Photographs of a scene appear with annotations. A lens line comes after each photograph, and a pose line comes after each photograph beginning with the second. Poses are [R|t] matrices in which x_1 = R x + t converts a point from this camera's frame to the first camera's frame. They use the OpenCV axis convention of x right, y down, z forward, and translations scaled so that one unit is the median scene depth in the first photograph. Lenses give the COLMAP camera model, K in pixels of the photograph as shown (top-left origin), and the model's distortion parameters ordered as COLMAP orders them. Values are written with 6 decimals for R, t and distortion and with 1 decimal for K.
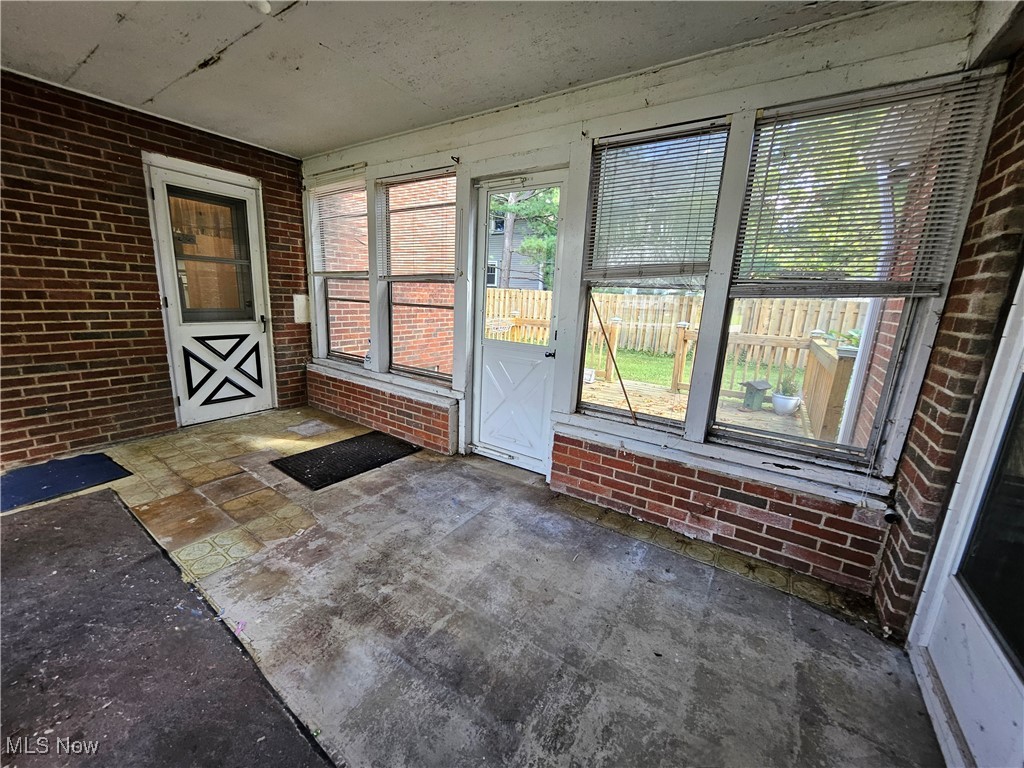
lens RADIAL K [[407.8, 0, 508.1], [0, 407.8, 383.5], [0, 0, 1]] dist [-0.001389, 0.000252]
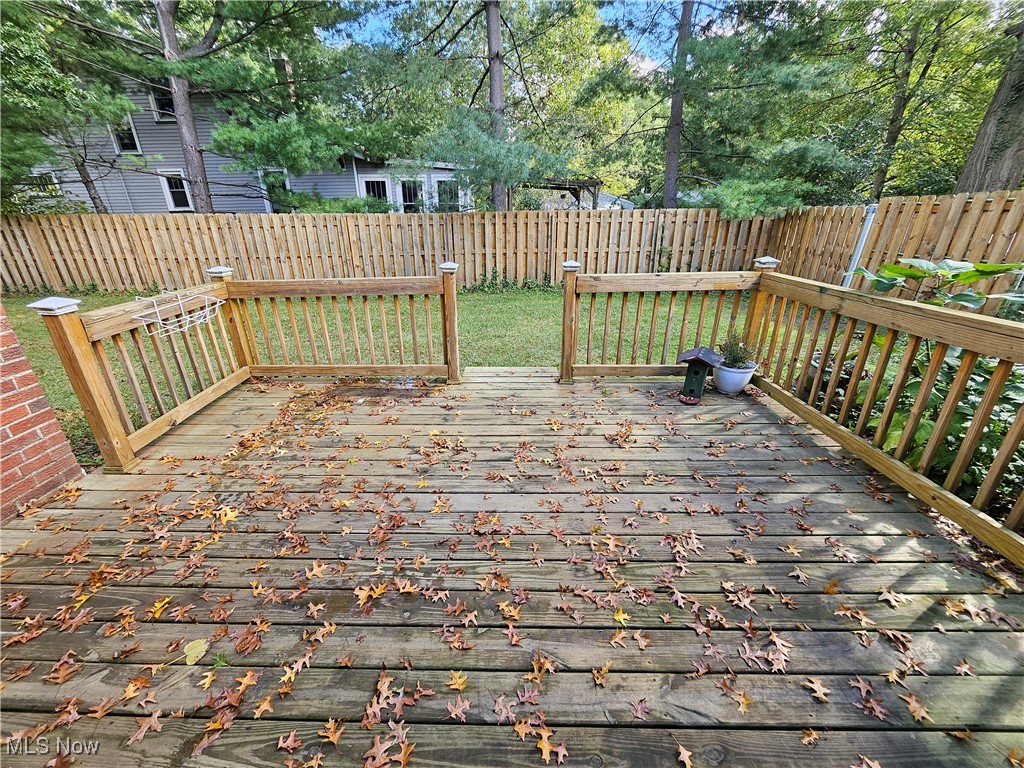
lens RADIAL K [[407.8, 0, 505.1], [0, 407.8, 384.0], [0, 0, 1]] dist [-0.001389, 0.000252]
pose [[0.843766, -0.250400, 0.474719, 0.018557], [0.159358, 0.961492, 0.223917, -0.049255], [-0.512507, -0.113283, 0.851178, 0.208119]]
